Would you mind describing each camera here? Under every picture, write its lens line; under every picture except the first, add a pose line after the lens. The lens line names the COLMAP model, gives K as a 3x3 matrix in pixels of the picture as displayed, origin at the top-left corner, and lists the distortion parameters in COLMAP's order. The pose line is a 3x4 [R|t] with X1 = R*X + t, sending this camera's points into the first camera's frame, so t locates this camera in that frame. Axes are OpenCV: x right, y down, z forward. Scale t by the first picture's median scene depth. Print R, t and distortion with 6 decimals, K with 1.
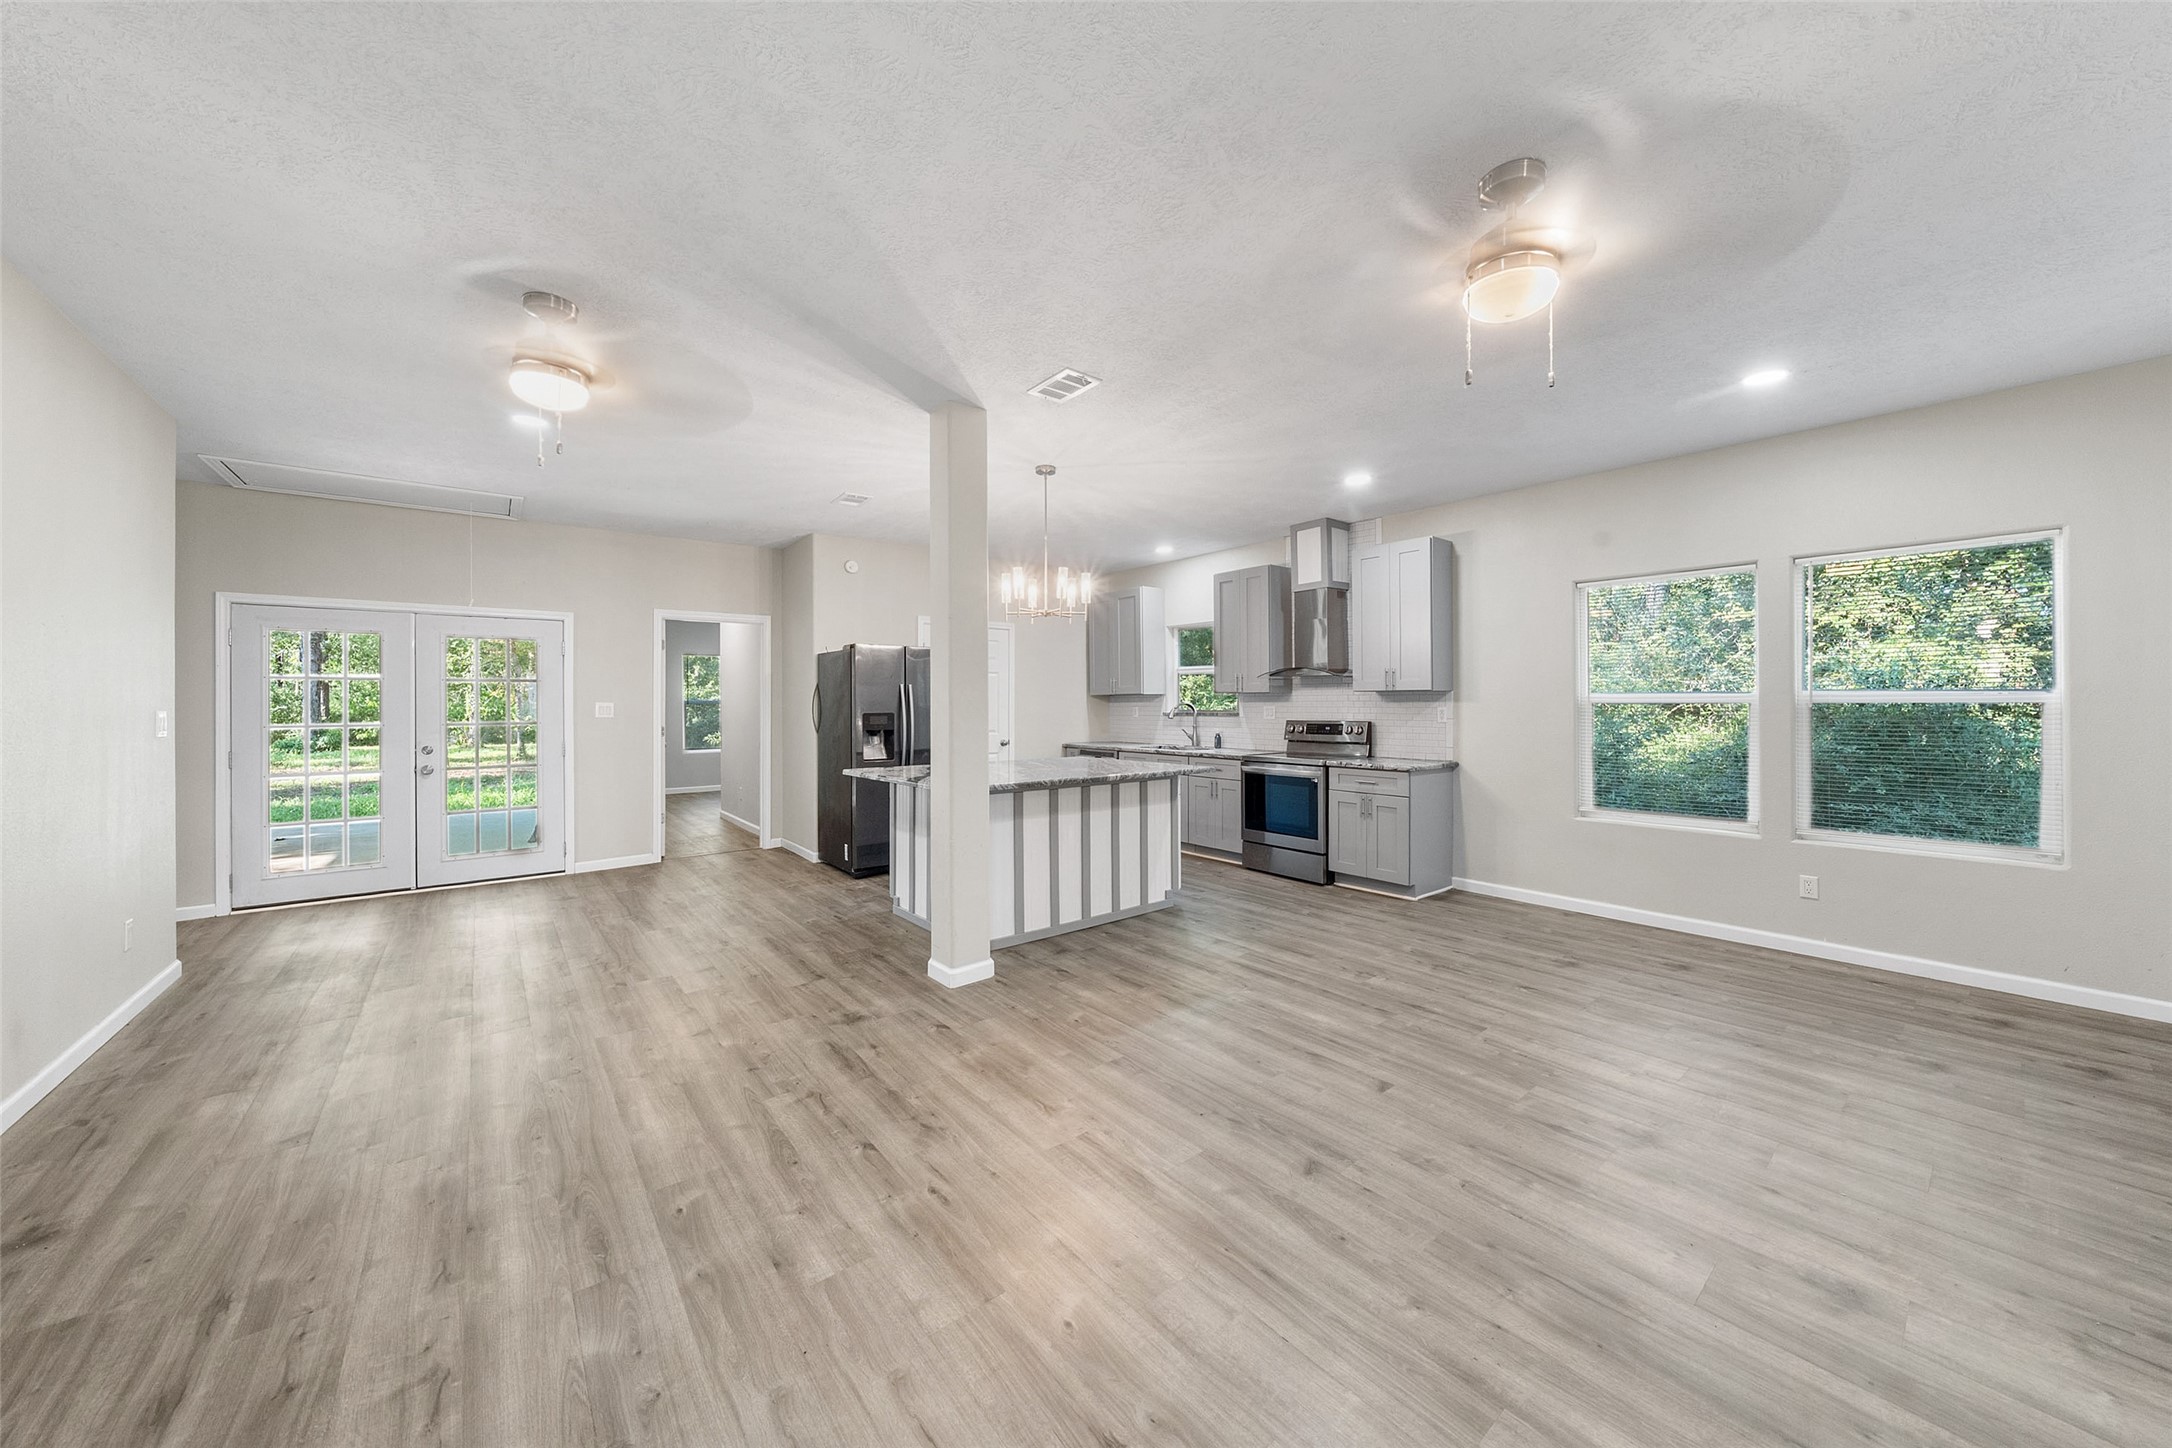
lens RADIAL K [[741.4, 0, 1096.5], [0, 741.4, 705.2], [0, 0, 1]] dist [-0.006978, 0.000312]
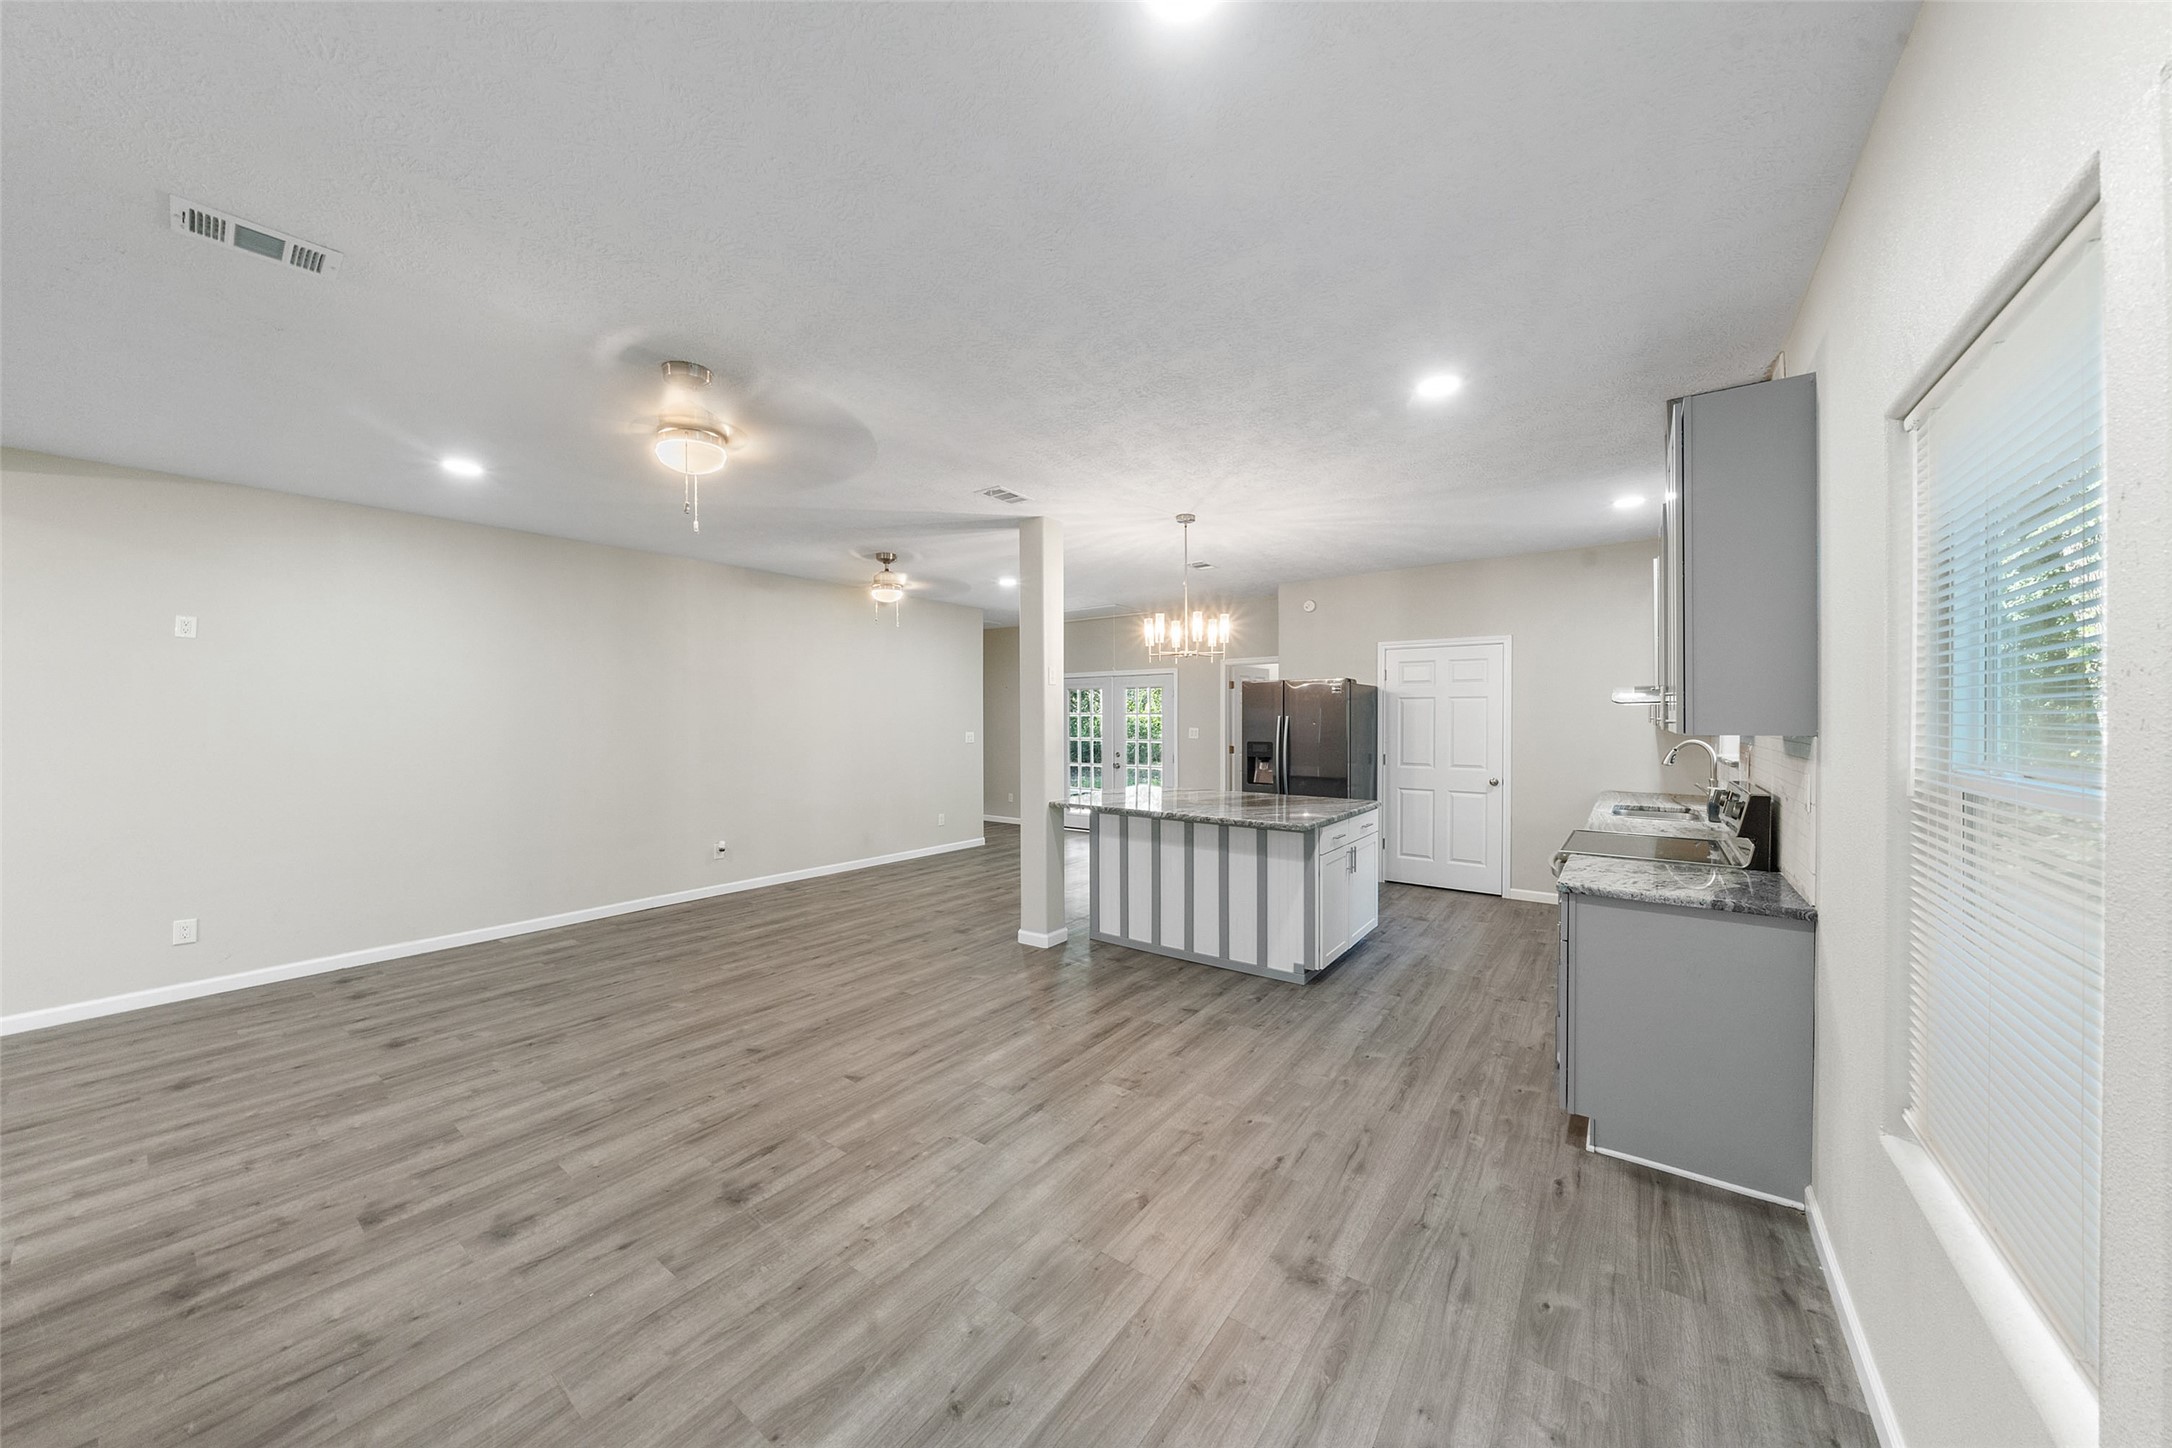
lens RADIAL K [[741.4, 0, 1112.1], [0, 741.4, 725.3], [0, 0, 1]] dist [-0.006978, 0.000312]
pose [[0.266253, 0.013780, -0.963805, 1.037566], [-0.002810, 0.999905, 0.013519, -0.042572], [0.963899, -0.000891, 0.266267, 0.687862]]
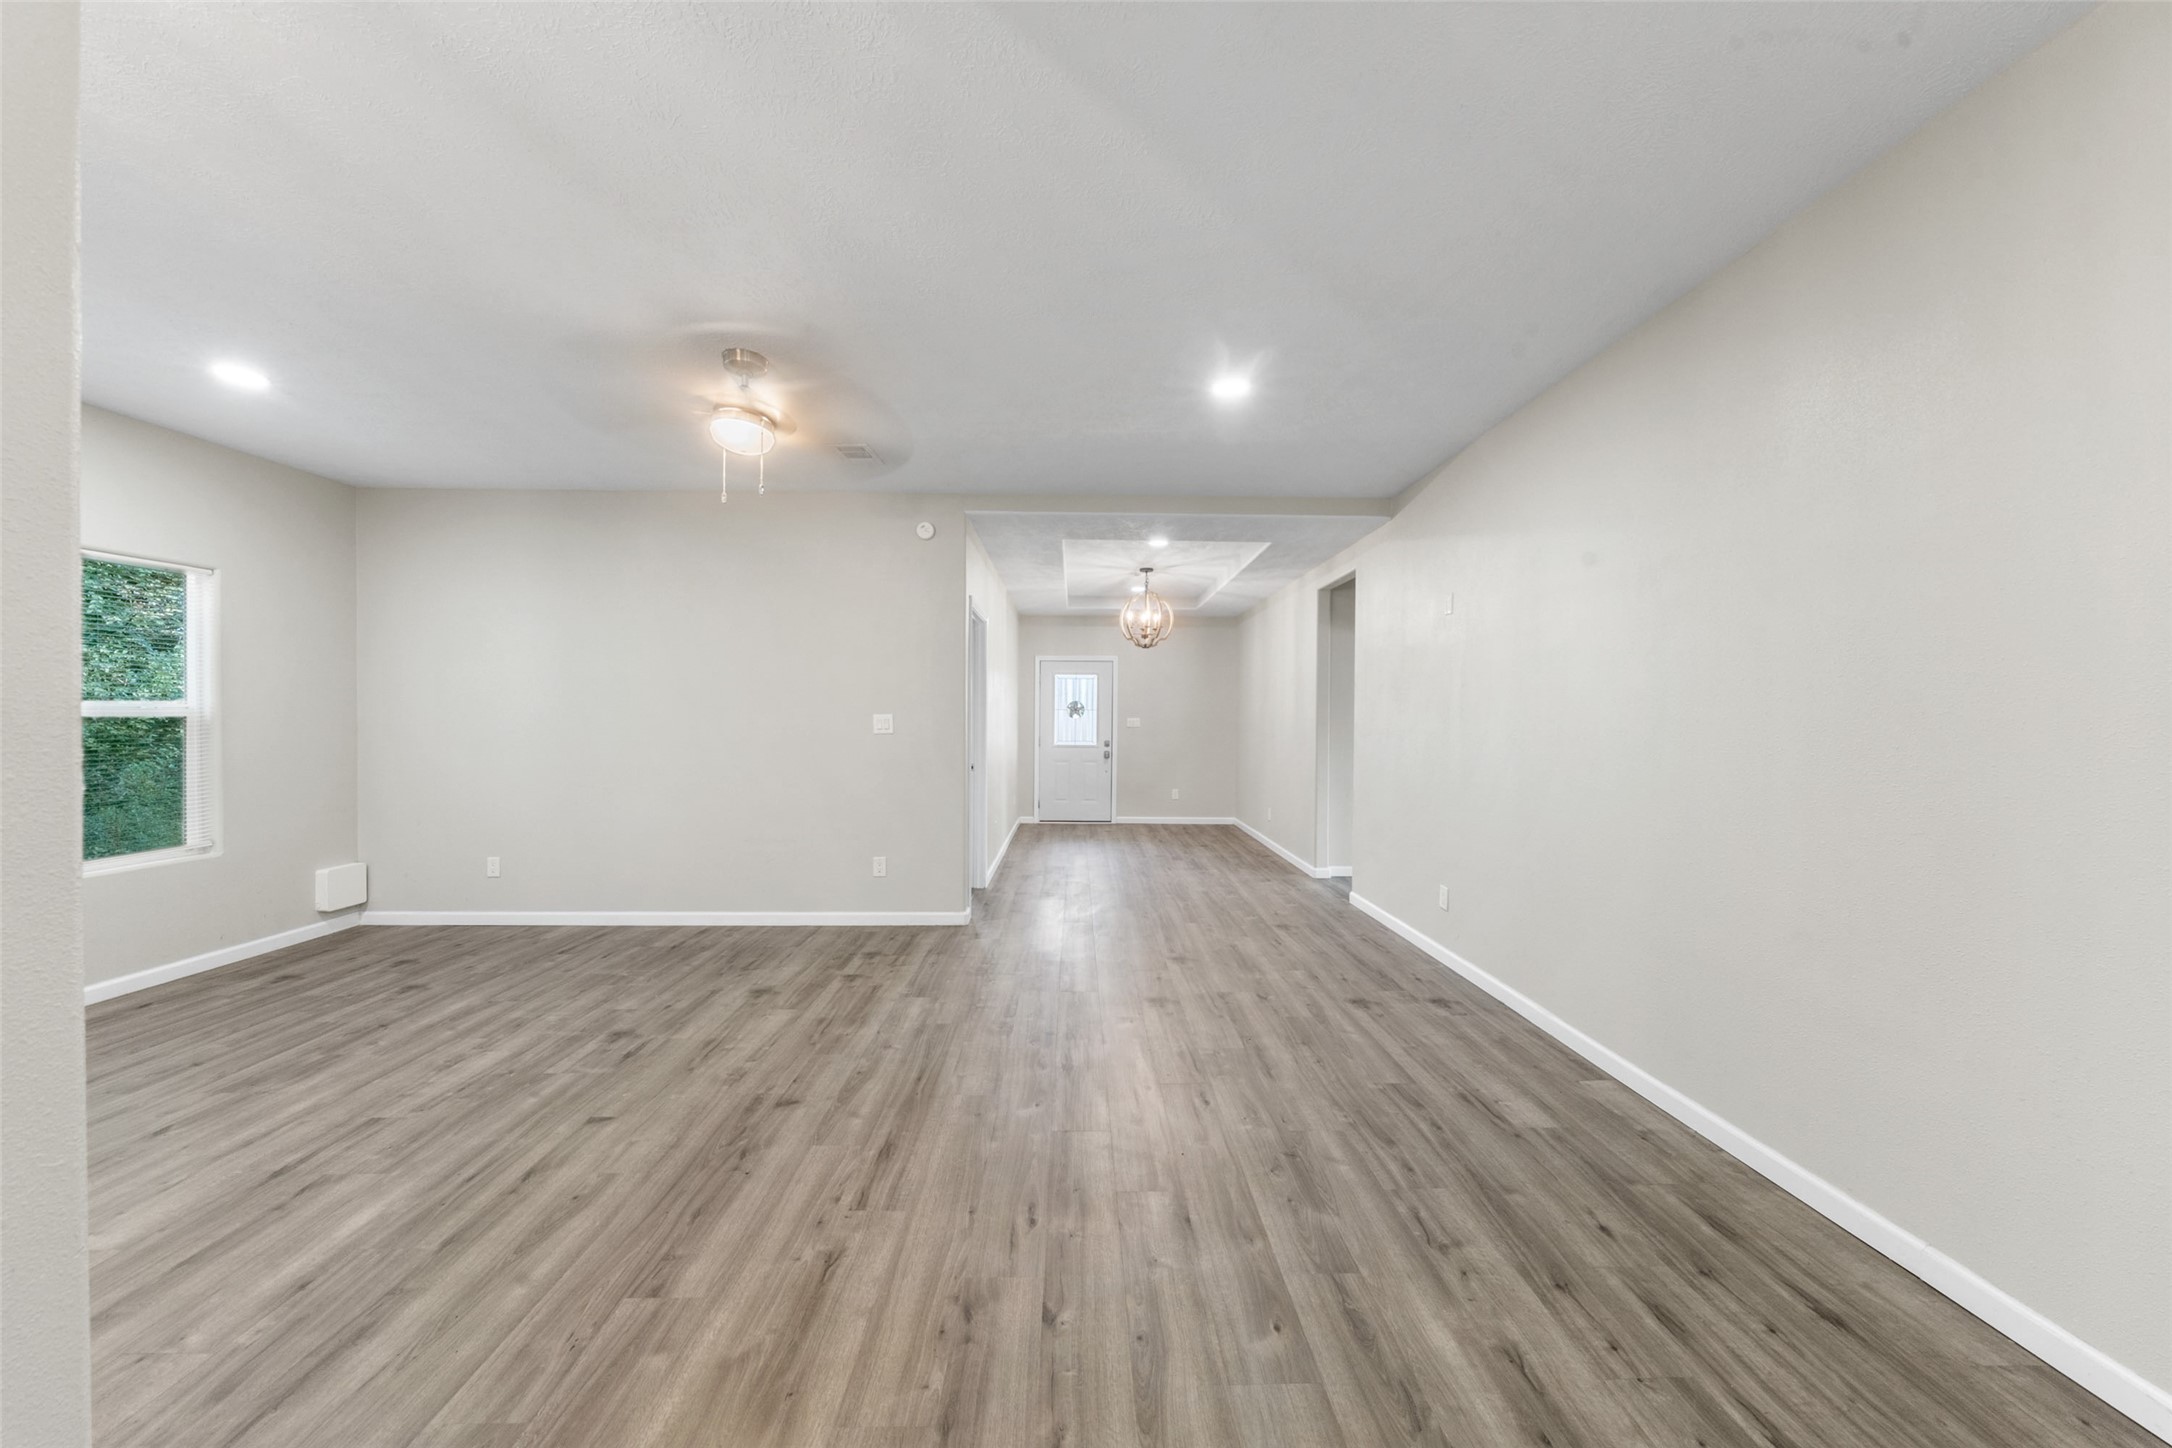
lens RADIAL K [[741.4, 0, 1086.4], [0, 741.4, 727.7], [0, 0, 1]] dist [-0.006978, 0.000312]
pose [[-0.781175, -0.009088, 0.624246, -0.437337], [0.000846, 0.999878, 0.015615, -0.001803], [-0.624311, 0.012726, -0.781072, 0.852791]]
